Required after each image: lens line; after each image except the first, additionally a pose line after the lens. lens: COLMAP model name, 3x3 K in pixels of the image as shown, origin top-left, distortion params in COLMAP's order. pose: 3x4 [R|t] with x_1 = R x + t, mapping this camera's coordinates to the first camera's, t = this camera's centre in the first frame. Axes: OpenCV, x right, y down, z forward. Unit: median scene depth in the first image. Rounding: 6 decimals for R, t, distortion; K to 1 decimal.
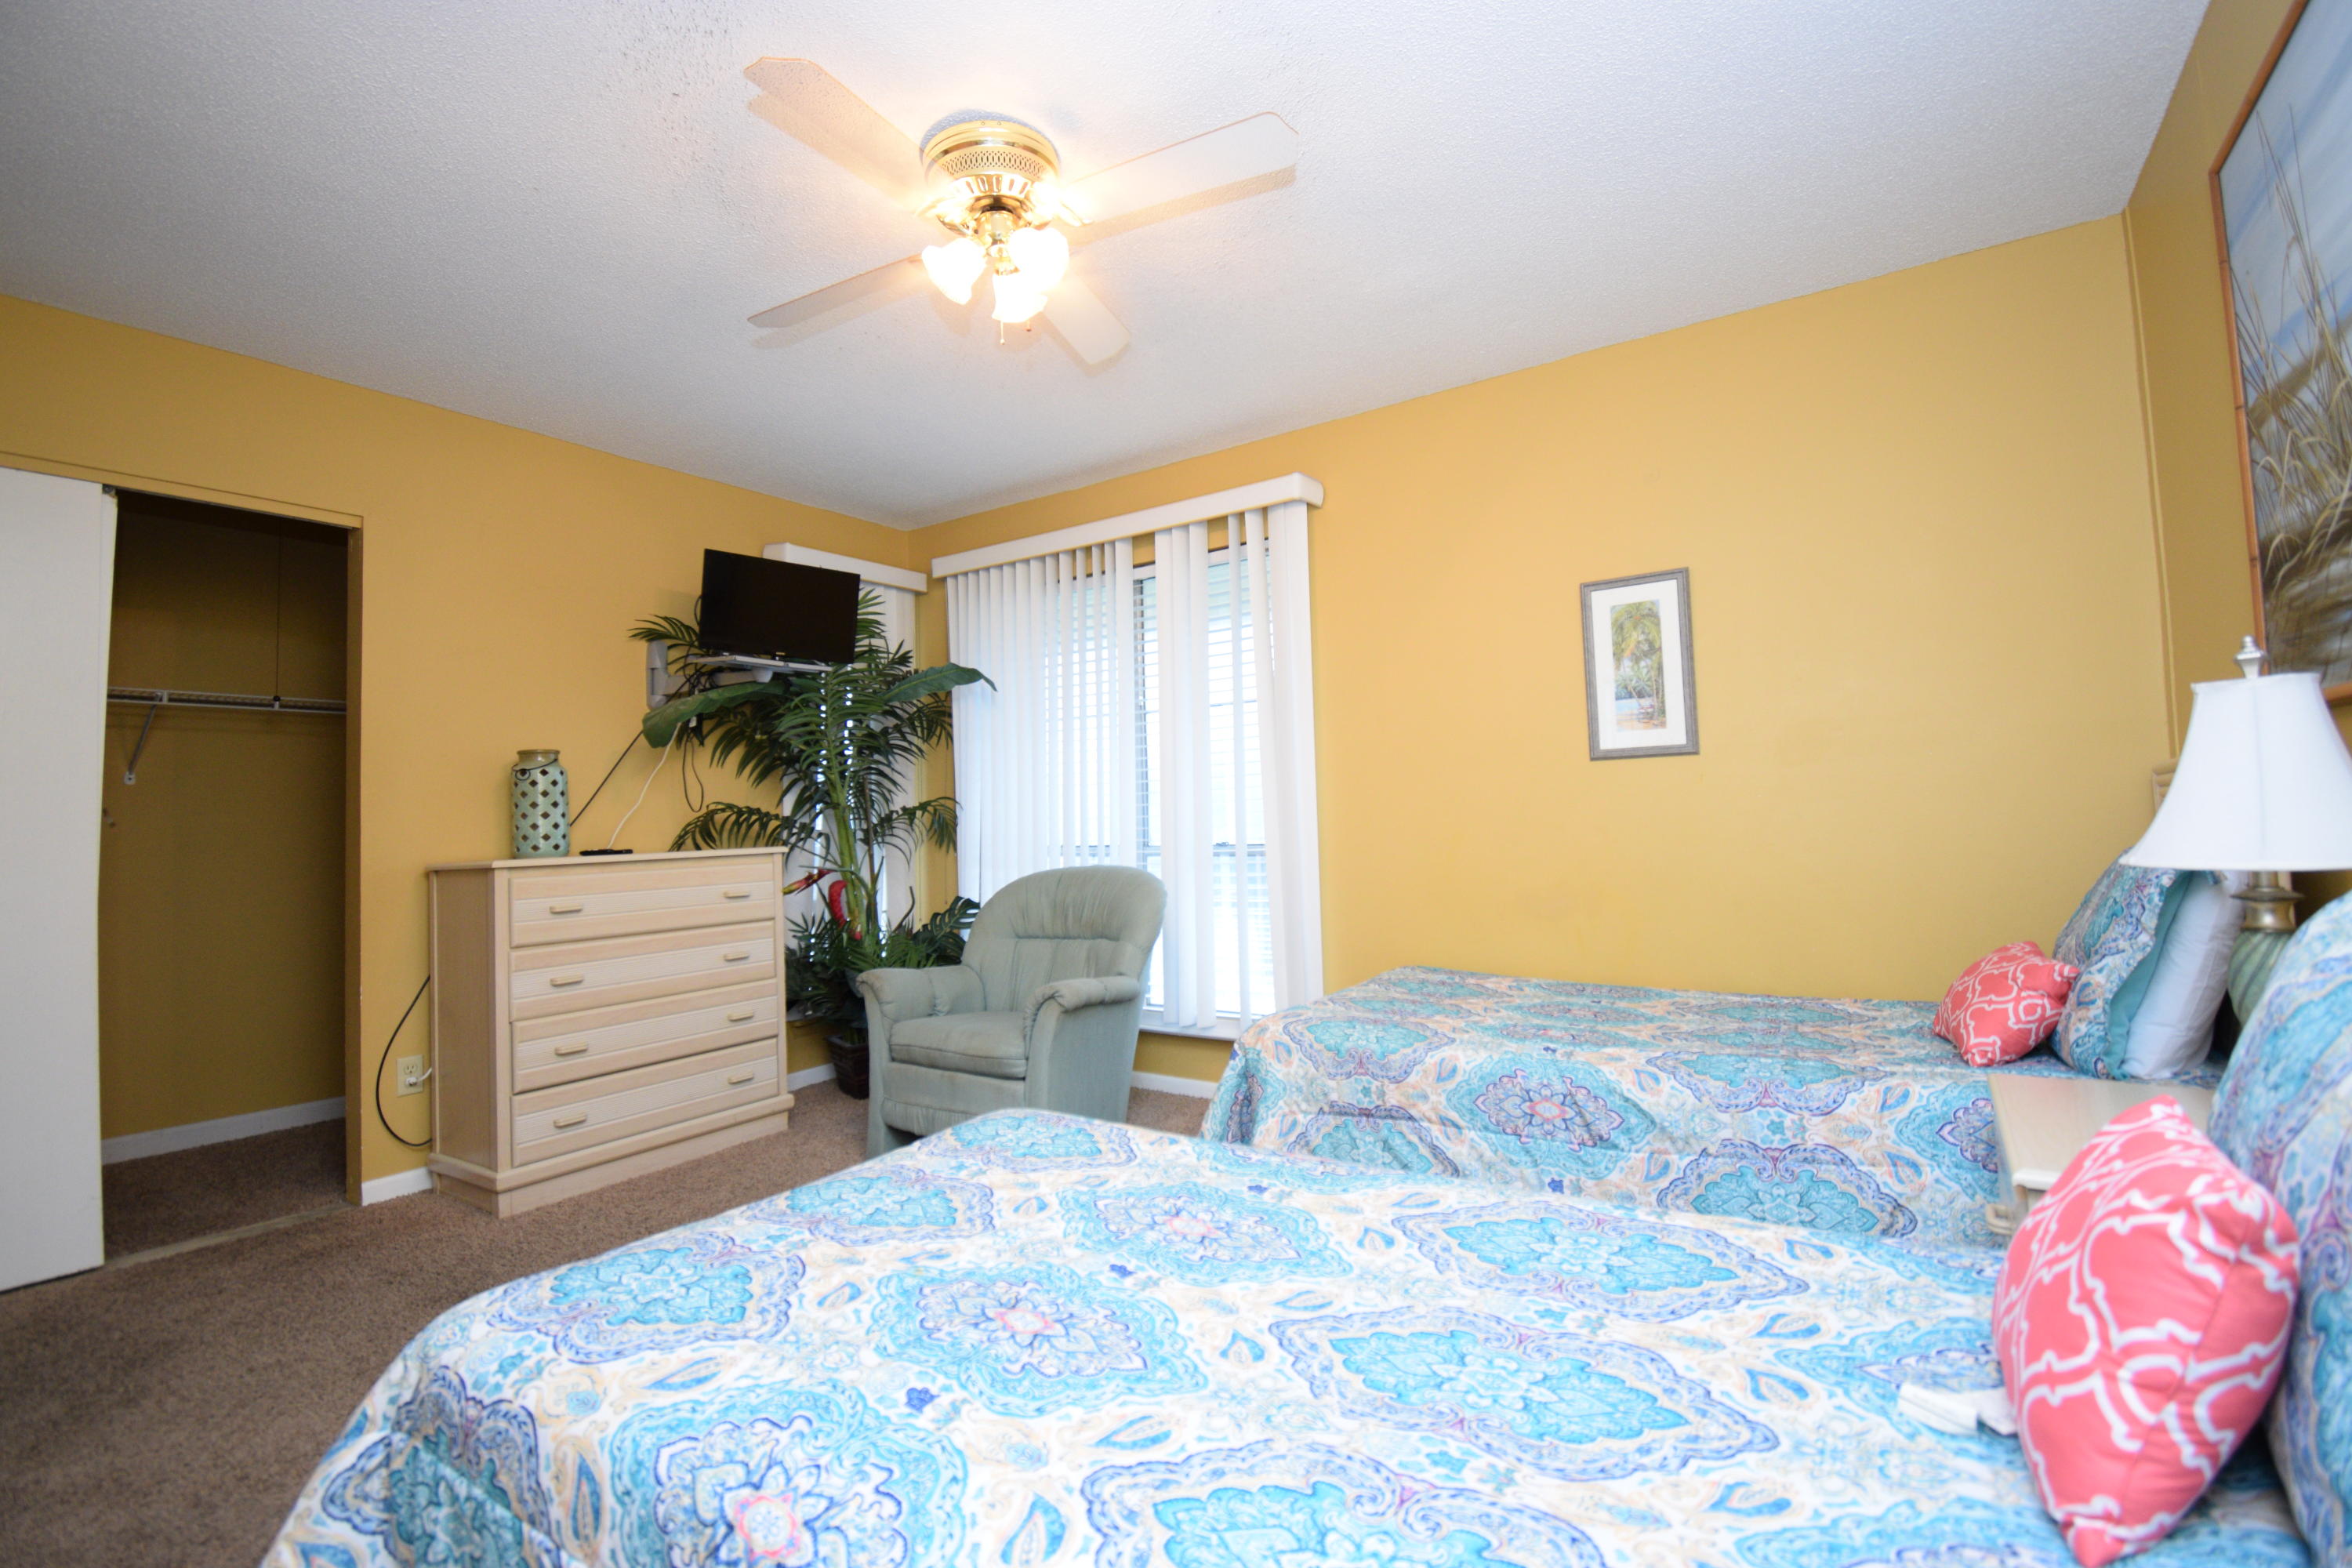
lens RADIAL K [[1033.1, 0, 1175.3], [0, 1033.1, 775.7], [0, 0, 1]] dist [0.019239, -0.026309]
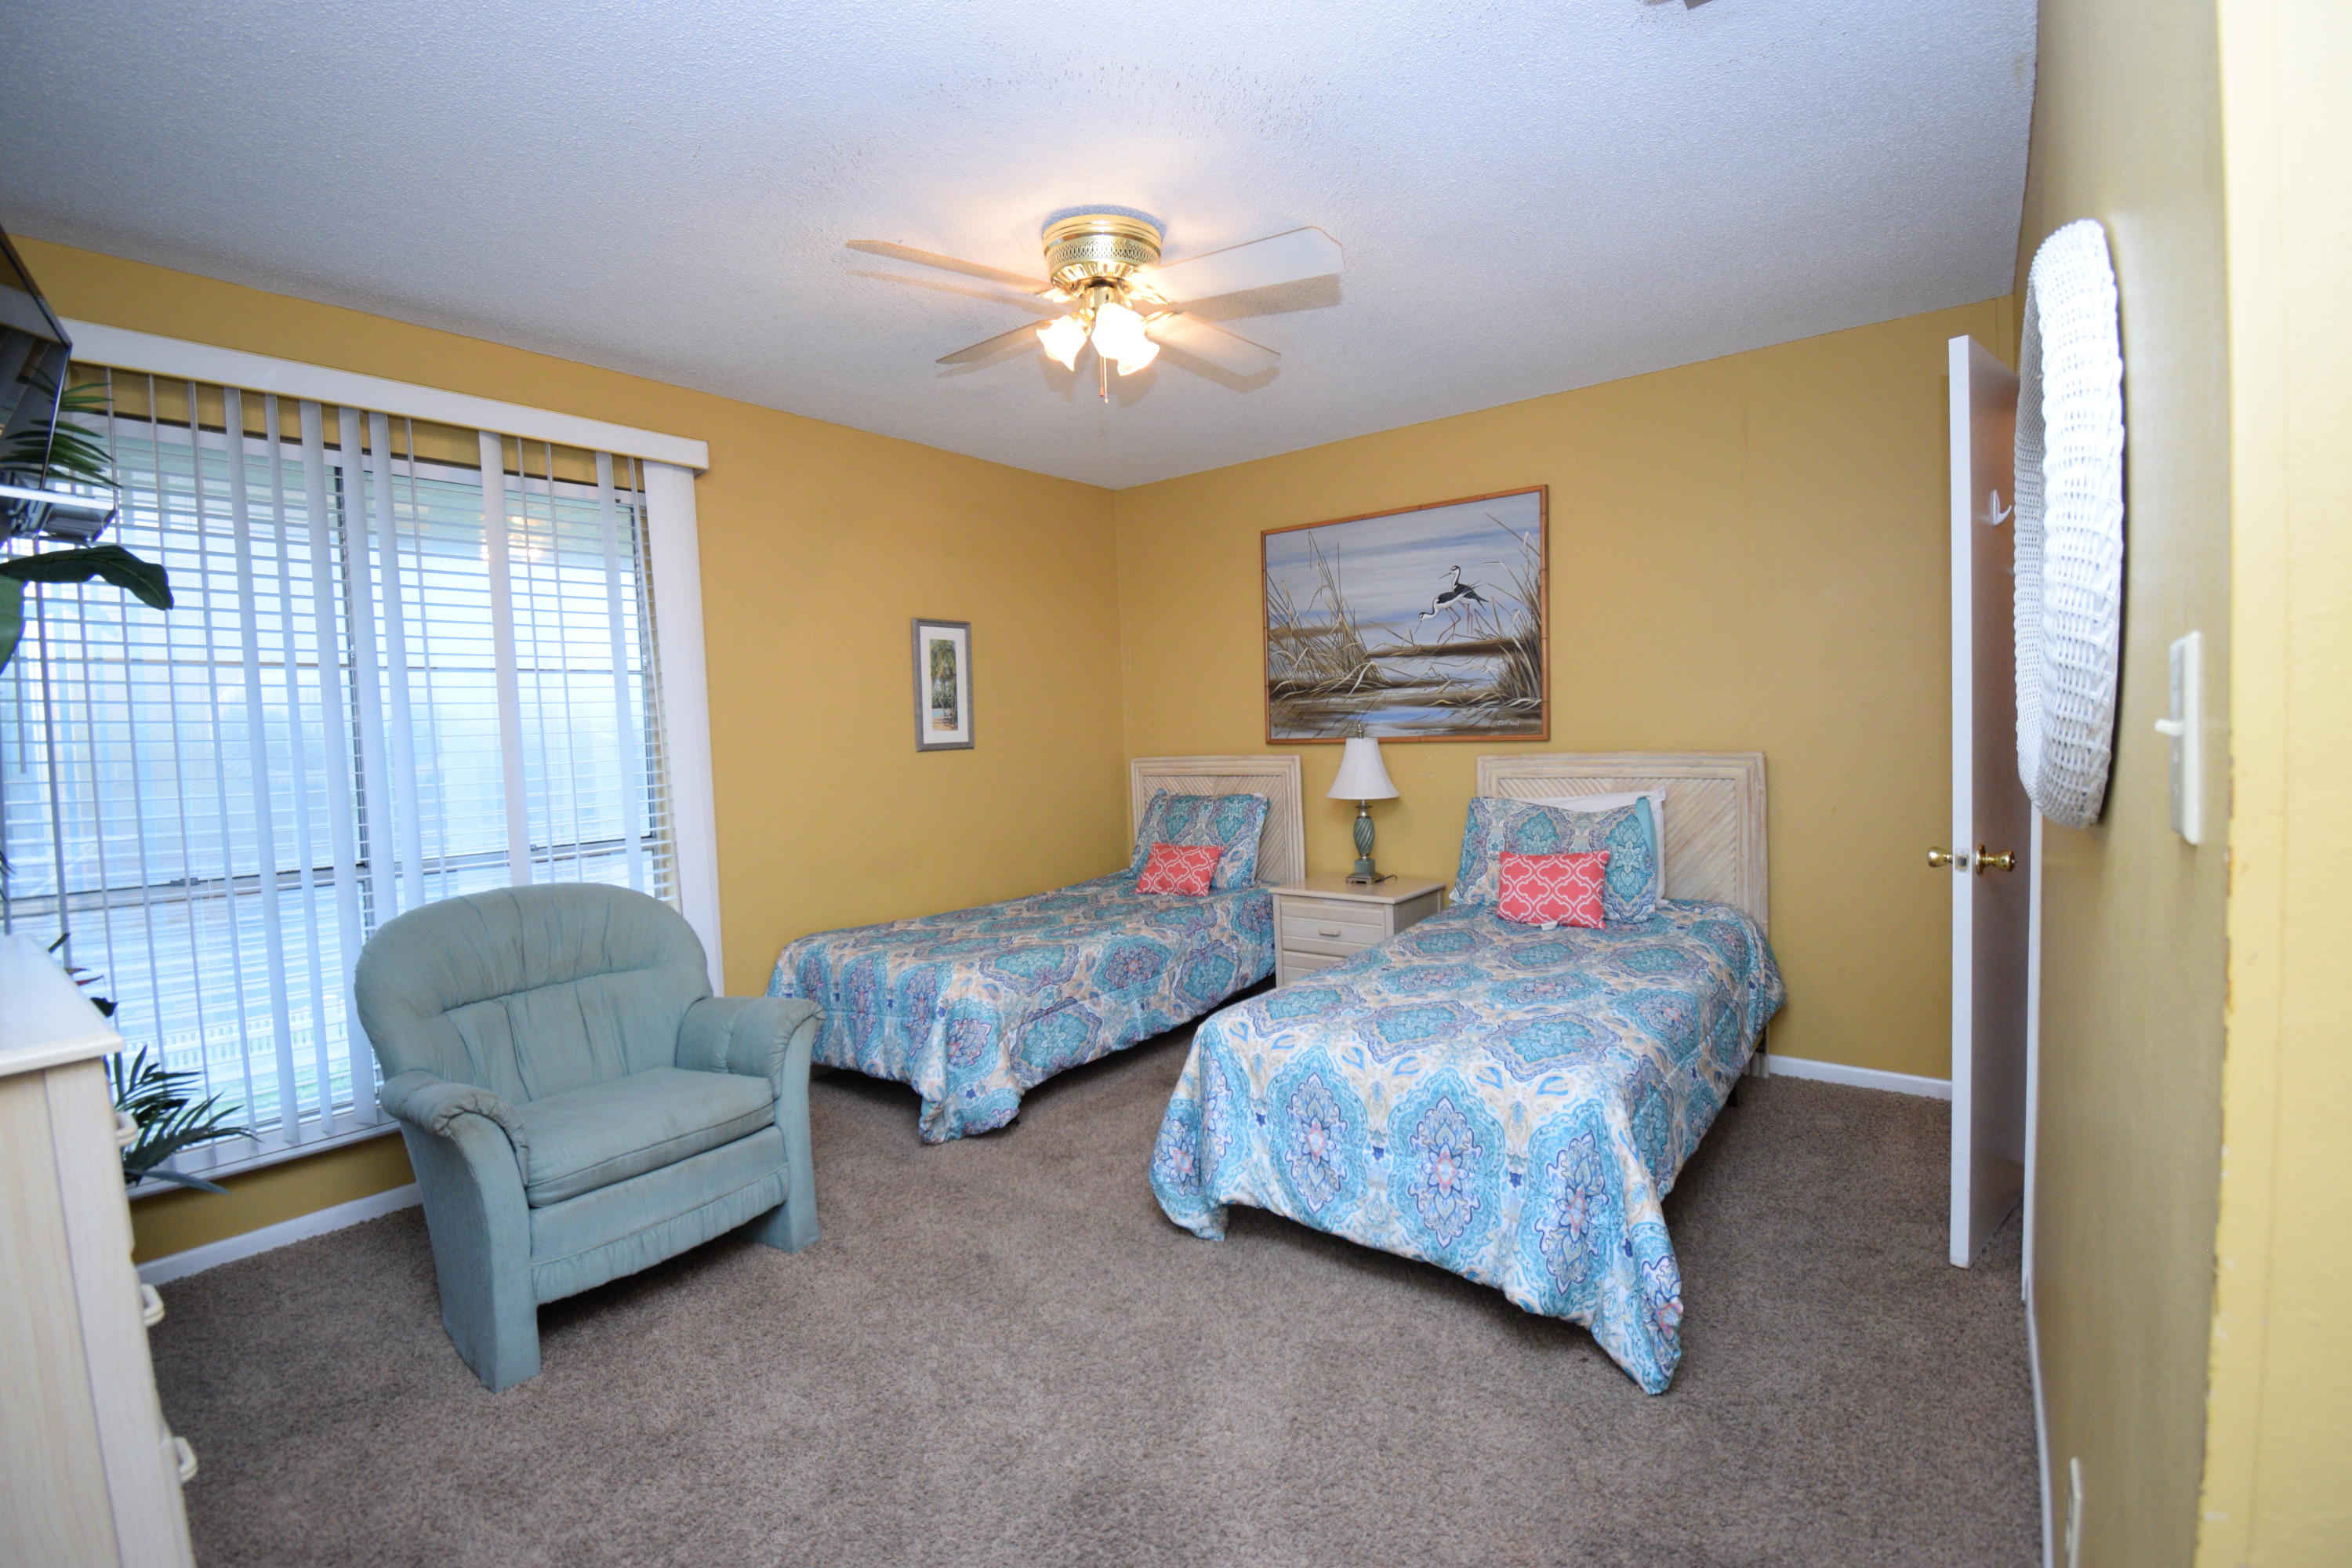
lens RADIAL K [[1033.1, 0, 1175.3], [0, 1033.1, 775.7], [0, 0, 1]] dist [0.019239, -0.026309]
pose [[0.055993, -0.004442, 0.998421, -0.929849], [-0.002108, 0.999987, 0.004567, 0.009207], [-0.998429, -0.002360, 0.055983, 0.613432]]
